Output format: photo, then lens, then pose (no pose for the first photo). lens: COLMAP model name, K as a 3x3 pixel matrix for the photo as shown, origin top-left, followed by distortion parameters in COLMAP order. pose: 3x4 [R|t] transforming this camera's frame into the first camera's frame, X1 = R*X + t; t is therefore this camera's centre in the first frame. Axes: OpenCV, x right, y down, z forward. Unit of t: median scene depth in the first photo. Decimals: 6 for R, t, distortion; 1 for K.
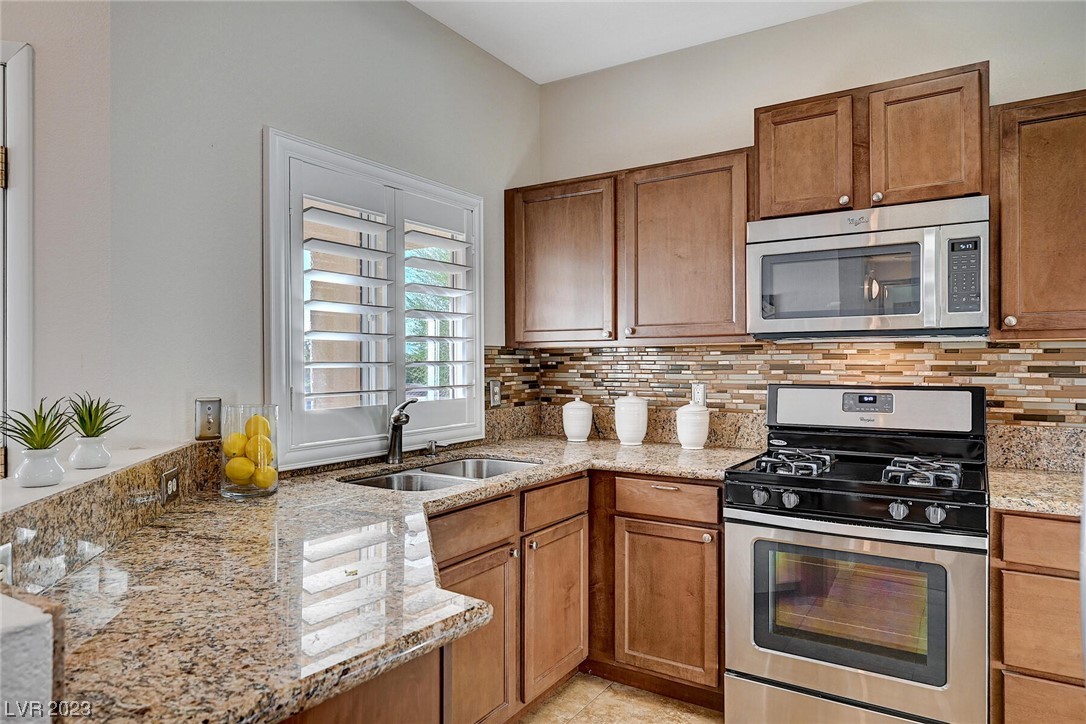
lens RADIAL K [[677.6, 0, 549.4], [0, 677.6, 364.1], [0, 0, 1]] dist [0.008261, -0.001909]
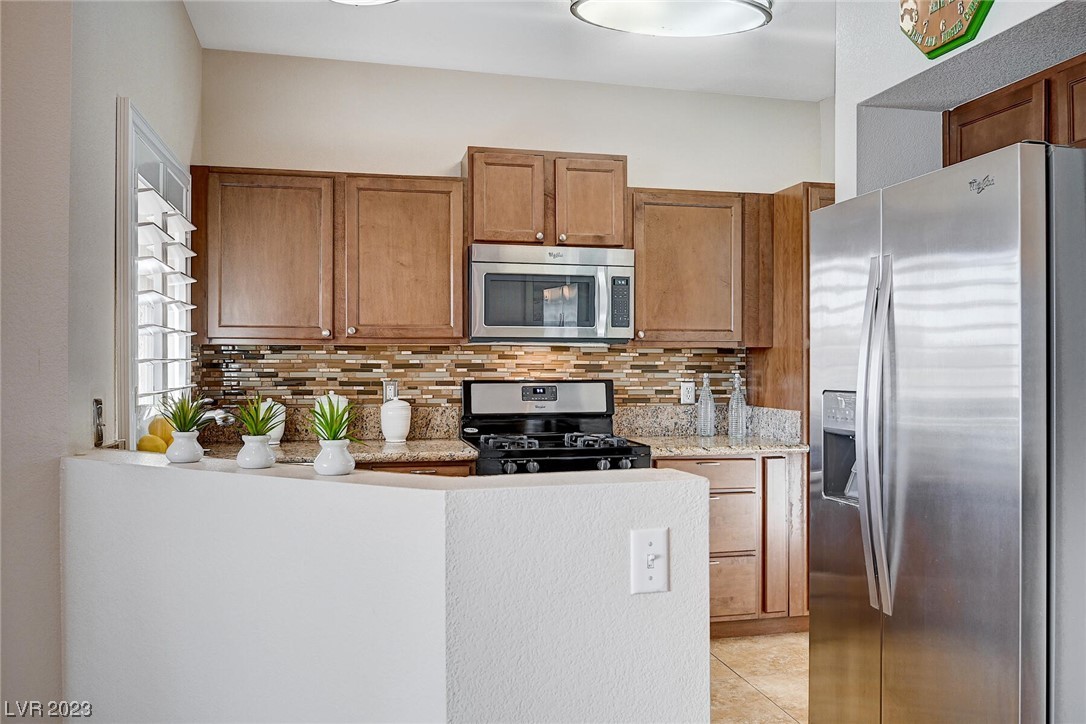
lens RADIAL K [[887.3, 0, 563.1], [0, 887.3, 360.9], [0, 0, 1]] dist [-0.029579, 0.011412]
pose [[0.690518, 0.005207, 0.723296, -0.710431], [-0.002357, 0.999985, -0.004949, 0.003800], [-0.723311, 0.001712, 0.690520, -0.184181]]
